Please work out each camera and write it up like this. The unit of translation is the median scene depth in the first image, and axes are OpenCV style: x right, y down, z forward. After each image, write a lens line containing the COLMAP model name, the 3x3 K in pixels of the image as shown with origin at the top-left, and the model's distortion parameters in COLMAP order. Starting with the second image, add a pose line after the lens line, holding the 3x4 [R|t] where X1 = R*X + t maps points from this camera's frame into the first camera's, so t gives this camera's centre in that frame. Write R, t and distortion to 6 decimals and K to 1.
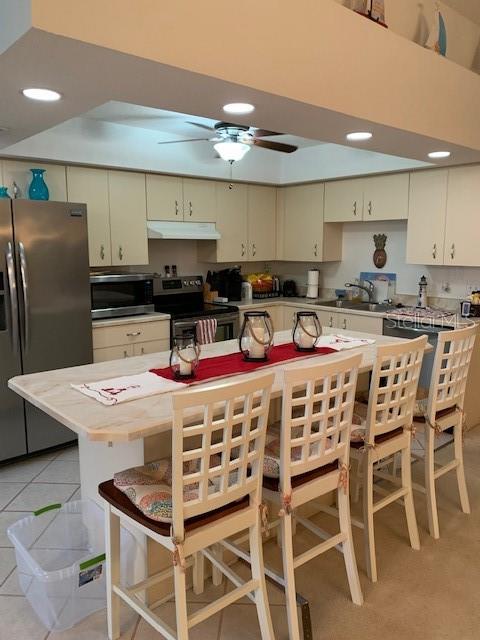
lens RADIAL K [[498.0, 0, 240.3], [0, 498.0, 320.6], [0, 0, 1]] dist [0.004744, -0.002997]
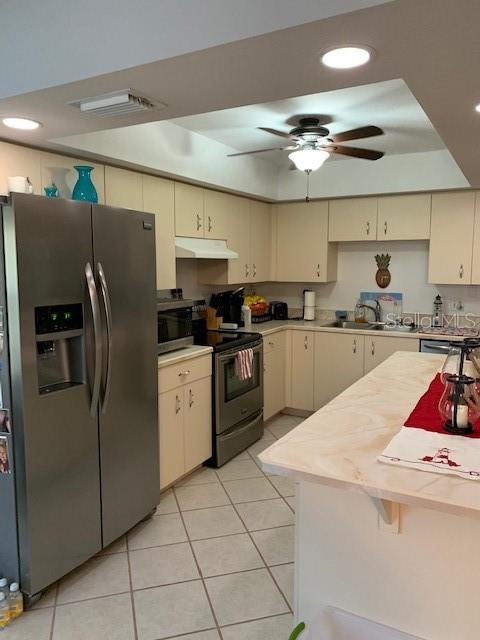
lens RADIAL K [[498.0, 0, 239.3], [0, 498.0, 318.2], [0, 0, 1]] dist [0.004744, -0.002997]
pose [[0.943001, -0.036400, 0.330792, -0.327815], [0.050117, 0.998197, -0.033030, -0.026545], [-0.328993, 0.047726, 0.943126, 0.158708]]
